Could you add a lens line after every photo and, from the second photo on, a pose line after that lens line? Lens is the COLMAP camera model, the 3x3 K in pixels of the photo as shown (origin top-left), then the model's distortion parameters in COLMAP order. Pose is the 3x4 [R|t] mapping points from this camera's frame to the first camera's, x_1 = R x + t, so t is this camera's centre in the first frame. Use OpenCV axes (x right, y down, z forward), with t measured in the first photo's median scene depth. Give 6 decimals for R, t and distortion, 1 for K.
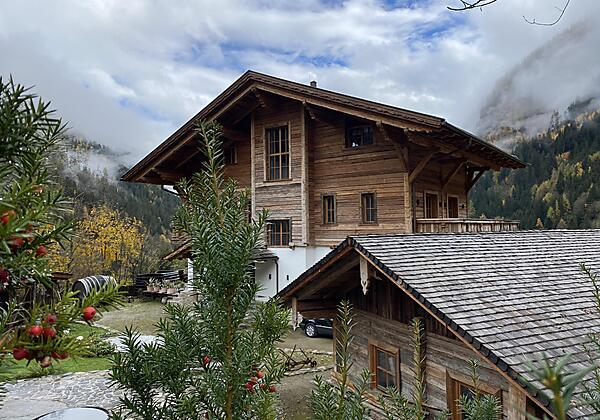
lens RADIAL K [[460.5, 0, 300.0], [0, 460.5, 210.0], [0, 0, 1]] dist [0.007777, 0.000165]
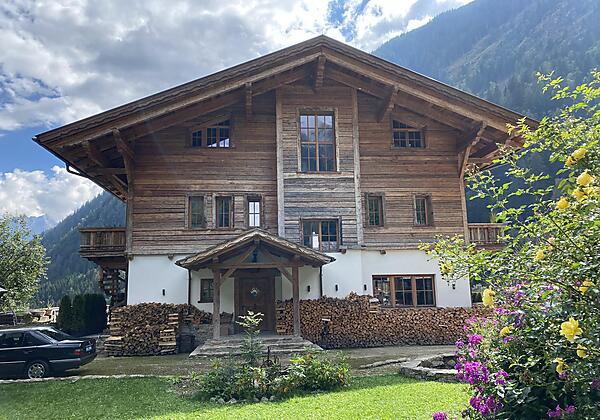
lens RADIAL K [[460.5, 0, 300.0], [0, 460.5, 210.0], [0, 0, 1]] dist [0.007777, 0.000165]
pose [[0.725747, 0.108673, 0.679325, -0.657799], [-0.010515, 0.989082, -0.146992, 0.131312], [-0.687882, 0.099536, 0.718965, 0.445326]]
